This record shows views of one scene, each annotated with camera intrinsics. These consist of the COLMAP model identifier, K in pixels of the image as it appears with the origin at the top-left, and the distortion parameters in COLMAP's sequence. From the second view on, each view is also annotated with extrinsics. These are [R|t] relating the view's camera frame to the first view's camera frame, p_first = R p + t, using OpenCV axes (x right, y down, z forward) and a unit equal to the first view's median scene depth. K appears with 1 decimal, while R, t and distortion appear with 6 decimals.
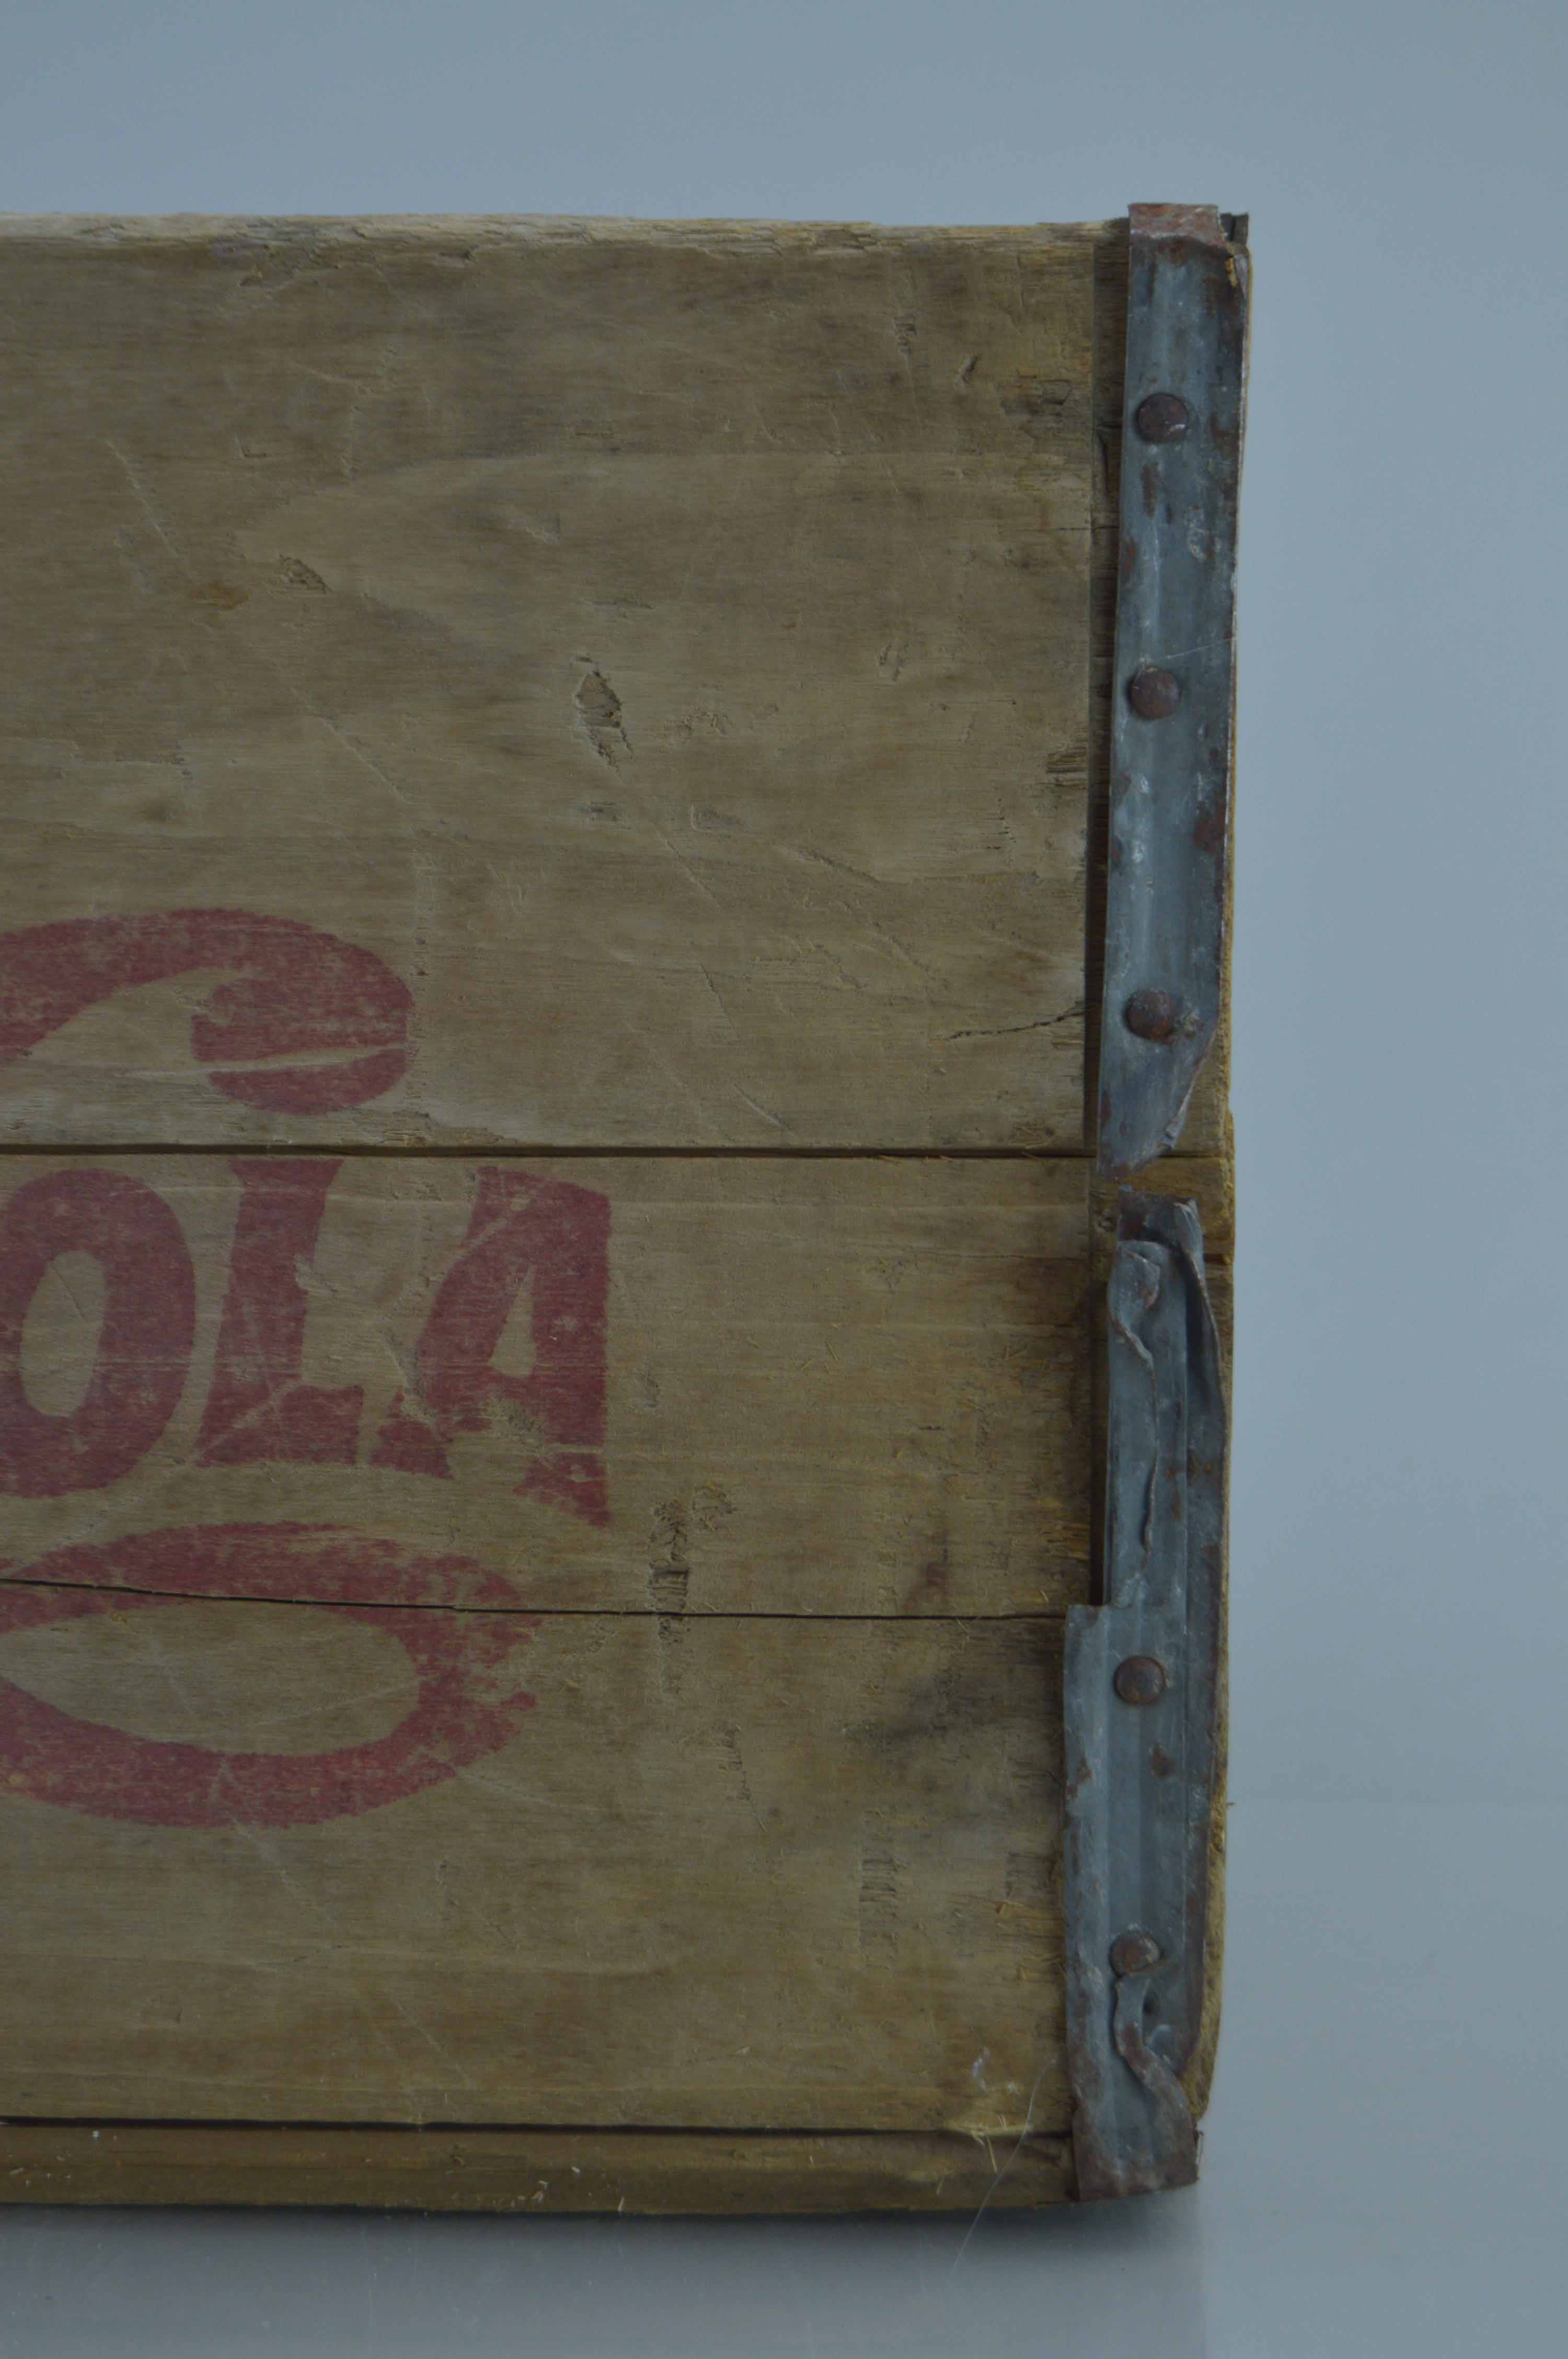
lens RADIAL K [[5500.3, 0, 788.8], [0, 5500.3, 1176.5], [0, 0, 1]] dist [-0.016595, 0.000000]
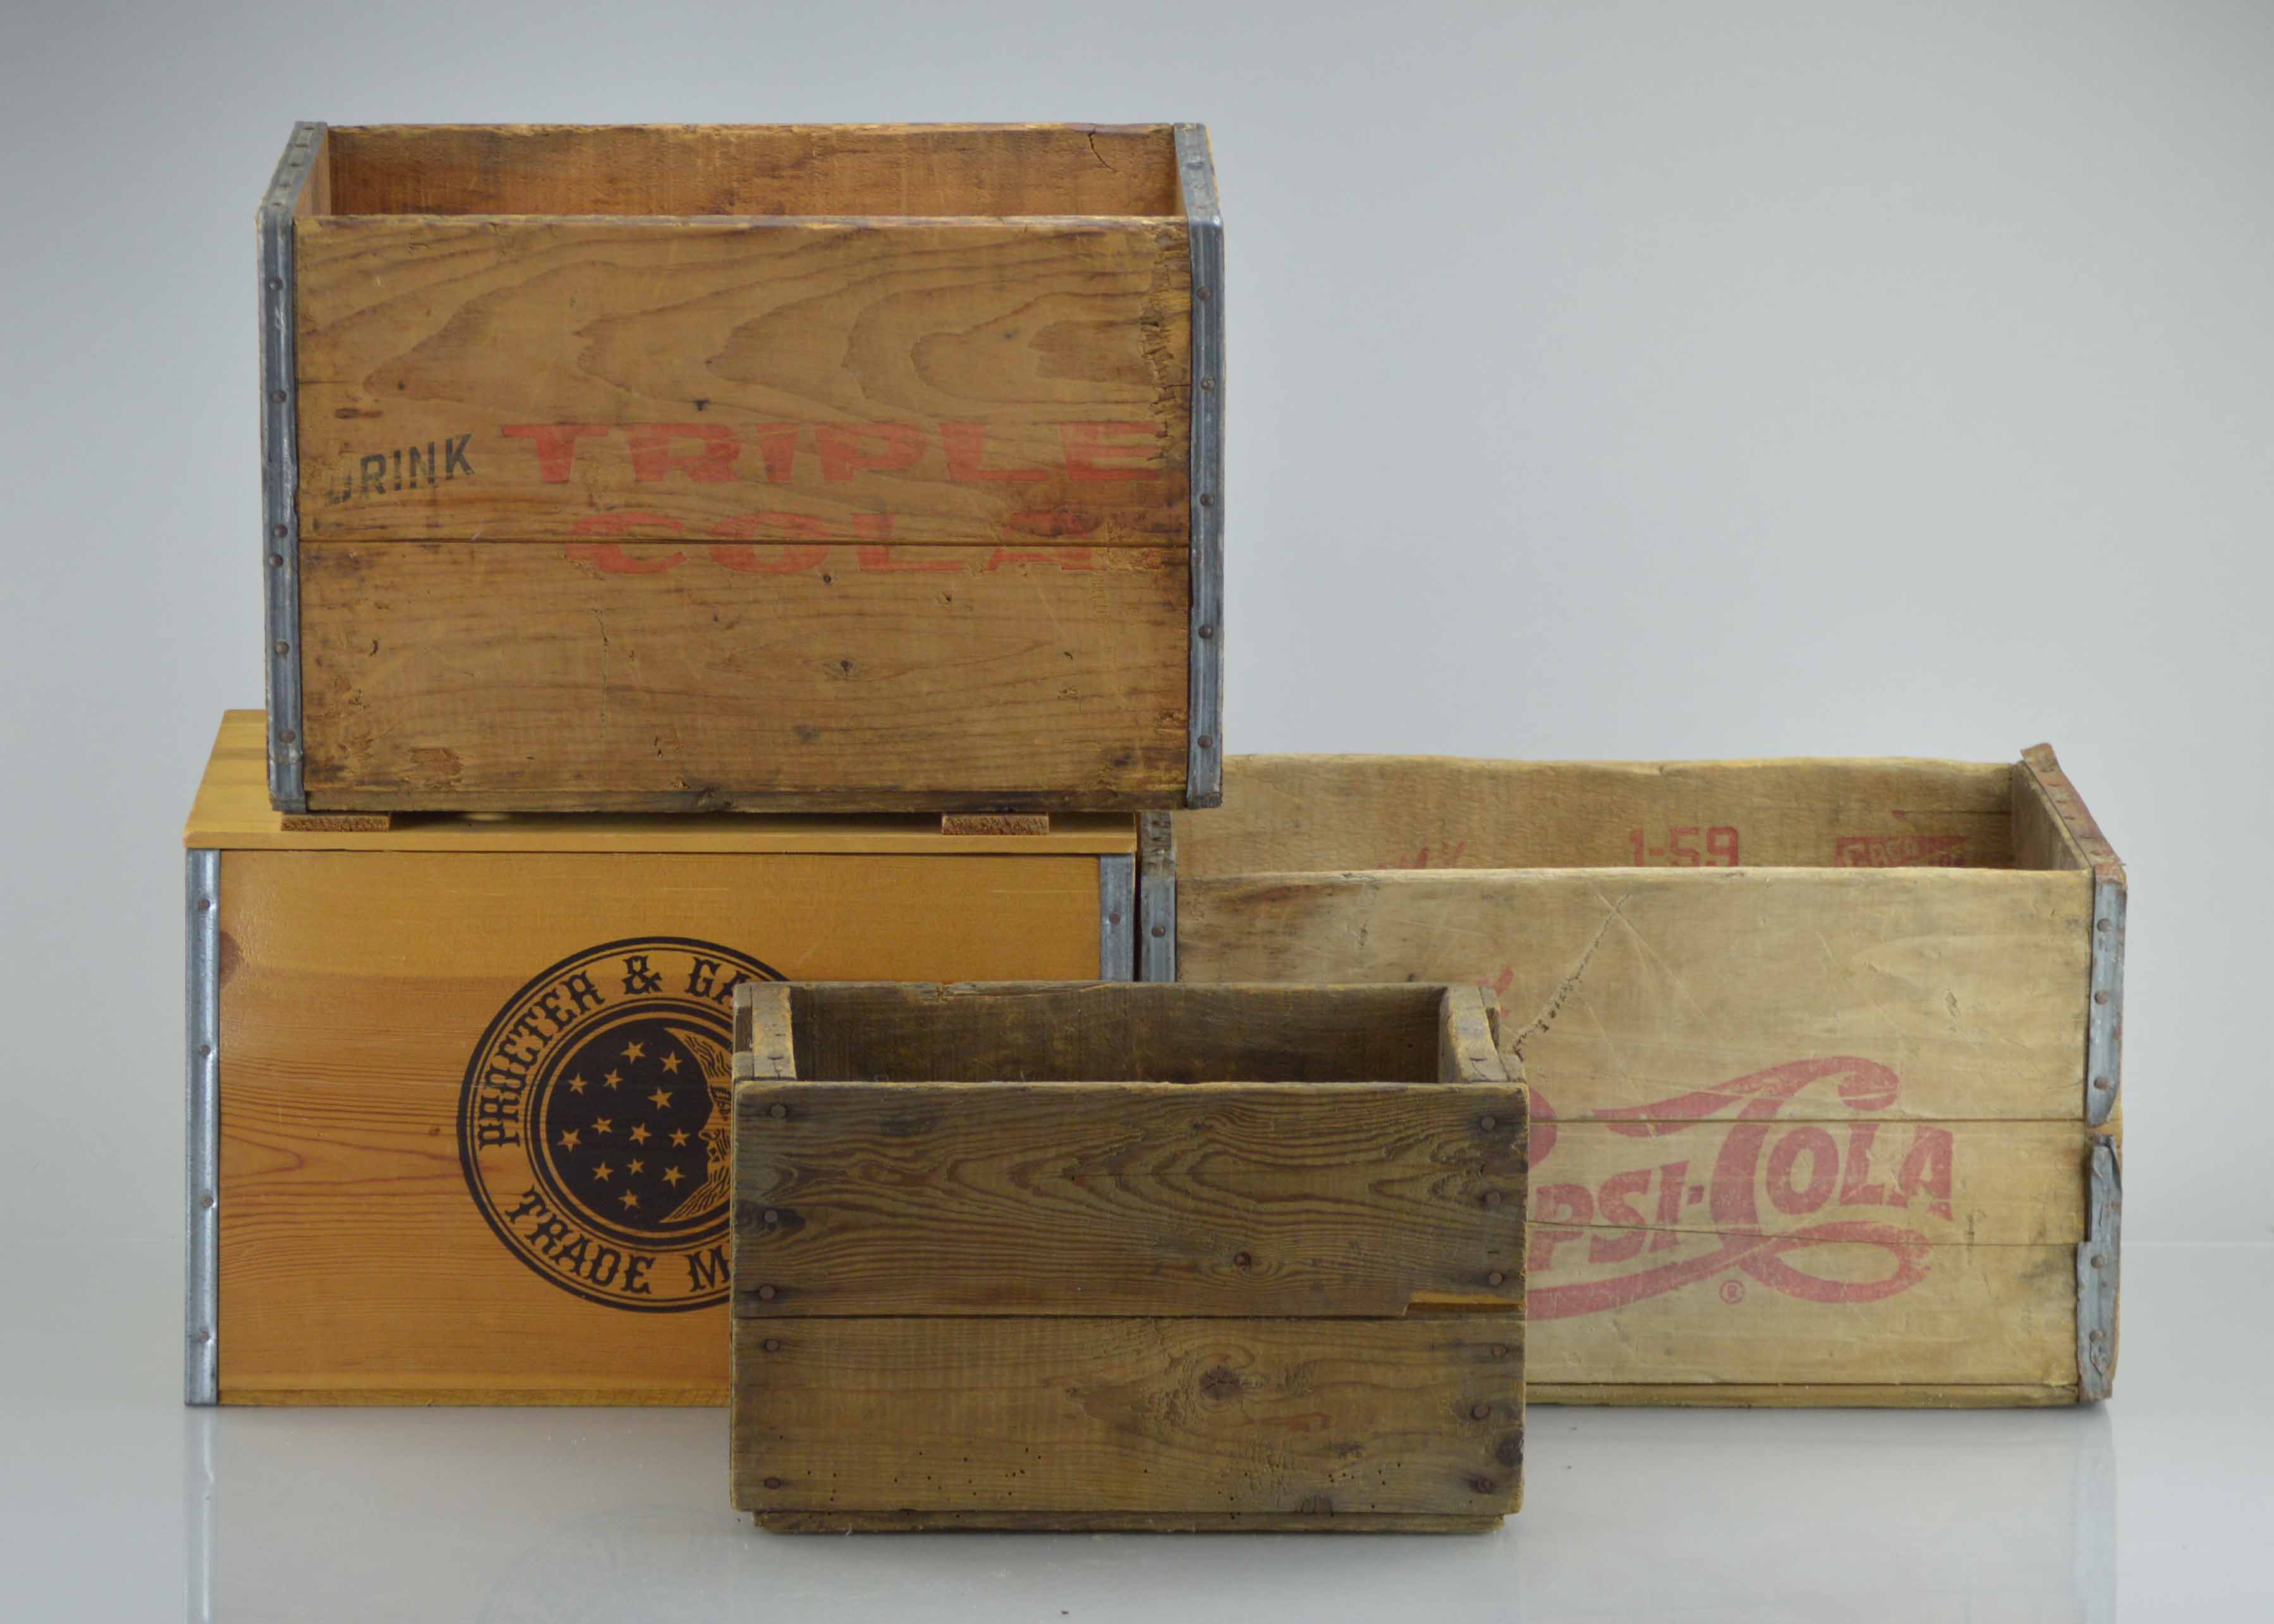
lens RADIAL K [[12377.6, 0, 1092.2], [0, 12377.6, 657.4], [0, 0, 1]] dist [1.258045, 0.000000]
pose [[0.996197, -0.016139, 0.085623, -1.313949], [0.006609, 0.993862, 0.110432, -1.236299], [-0.086879, -0.109446, 0.990189, -7.172043]]
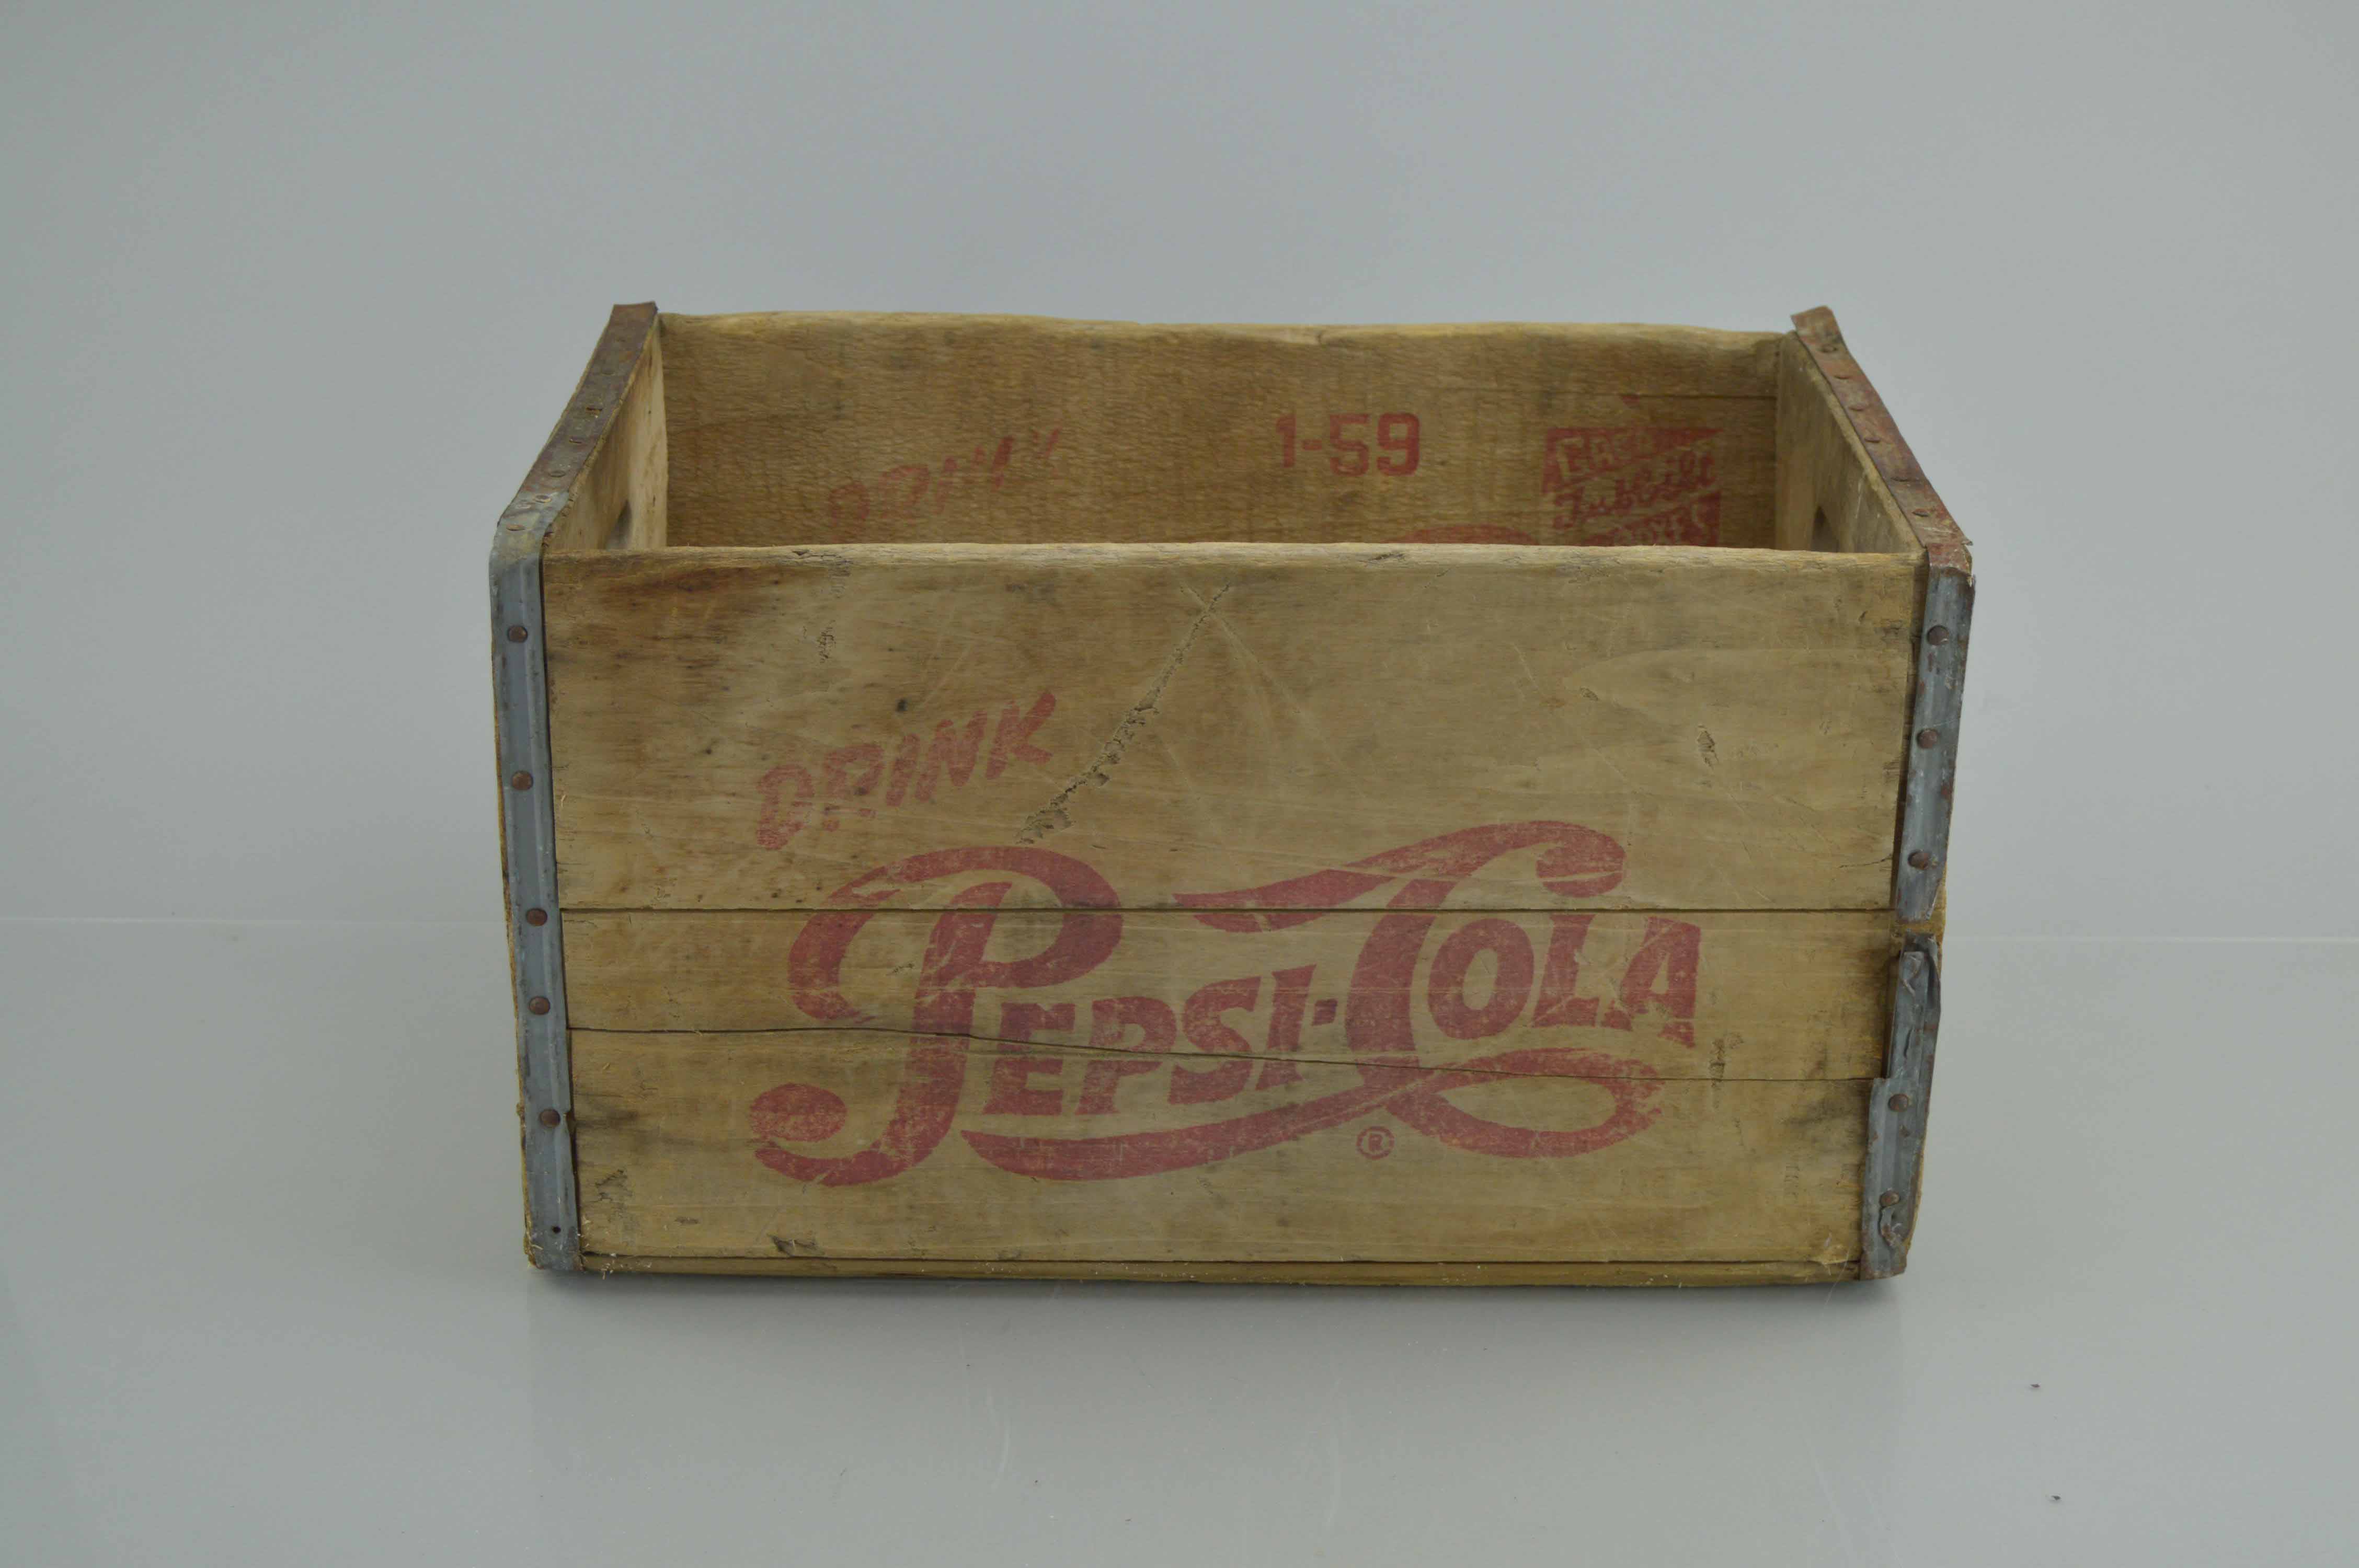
lens RADIAL K [[4192.3, 0, 1196.1], [0, 4192.3, 783.1], [0, 0, 1]] dist [-0.045329, 0.000000]
pose [[0.998214, -0.015541, 0.057687, -0.371490], [-0.001881, 0.956922, 0.290340, -0.613829], [-0.059715, -0.289929, 0.955183, -0.794618]]
